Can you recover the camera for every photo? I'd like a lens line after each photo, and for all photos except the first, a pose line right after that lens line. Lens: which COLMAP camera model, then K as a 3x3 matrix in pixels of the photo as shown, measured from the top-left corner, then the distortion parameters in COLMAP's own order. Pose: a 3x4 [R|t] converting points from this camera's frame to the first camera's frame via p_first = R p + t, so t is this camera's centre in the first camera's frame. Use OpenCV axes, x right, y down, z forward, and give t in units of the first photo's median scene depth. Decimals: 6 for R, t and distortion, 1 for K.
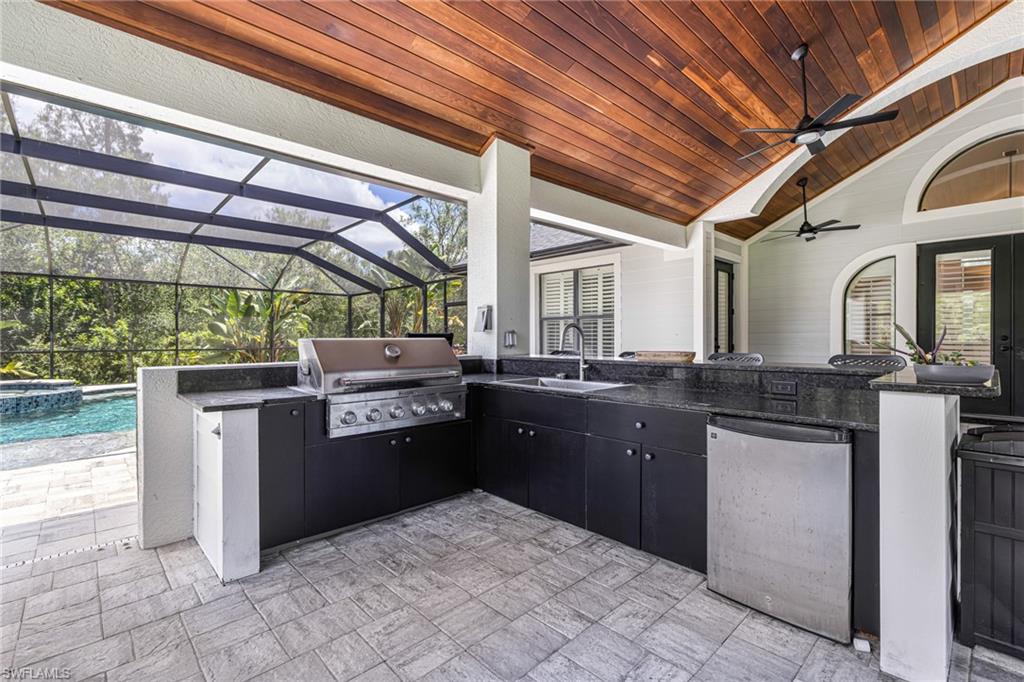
lens RADIAL K [[453.9, 0, 520.4], [0, 453.9, 340.0], [0, 0, 1]] dist [-0.000135, 0.000022]
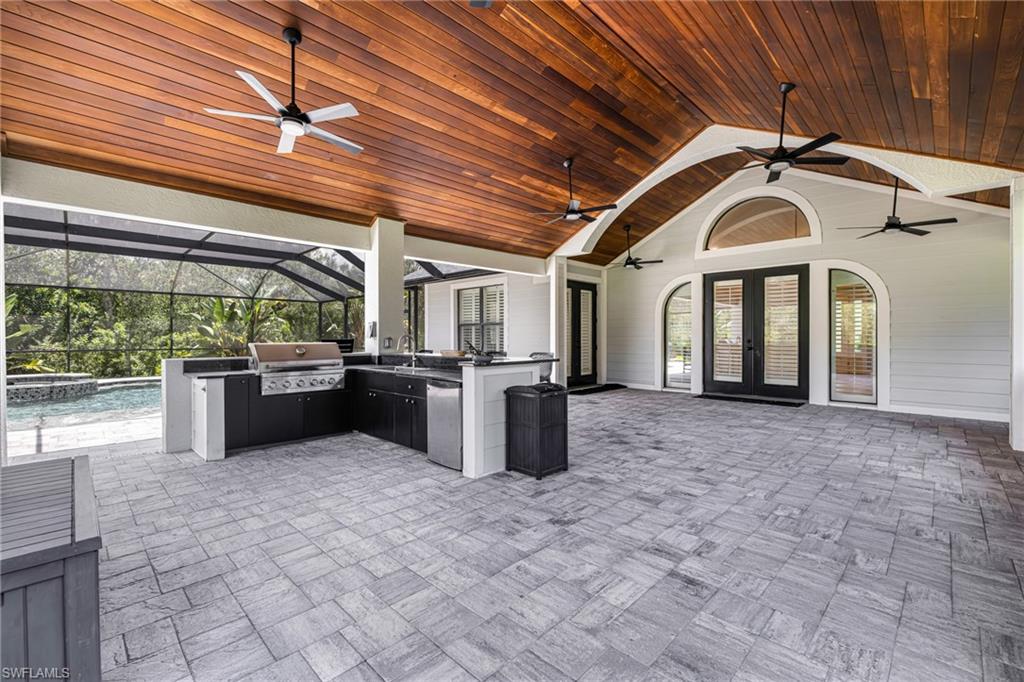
lens RADIAL K [[453.9, 0, 503.9], [0, 453.9, 339.7], [0, 0, 1]] dist [-0.000135, 0.000022]
pose [[0.999968, -0.000298, -0.007950, 0.259424], [0.000304, 1.000000, 0.000750, -0.009046], [0.007949, -0.000752, 0.999968, -0.383400]]
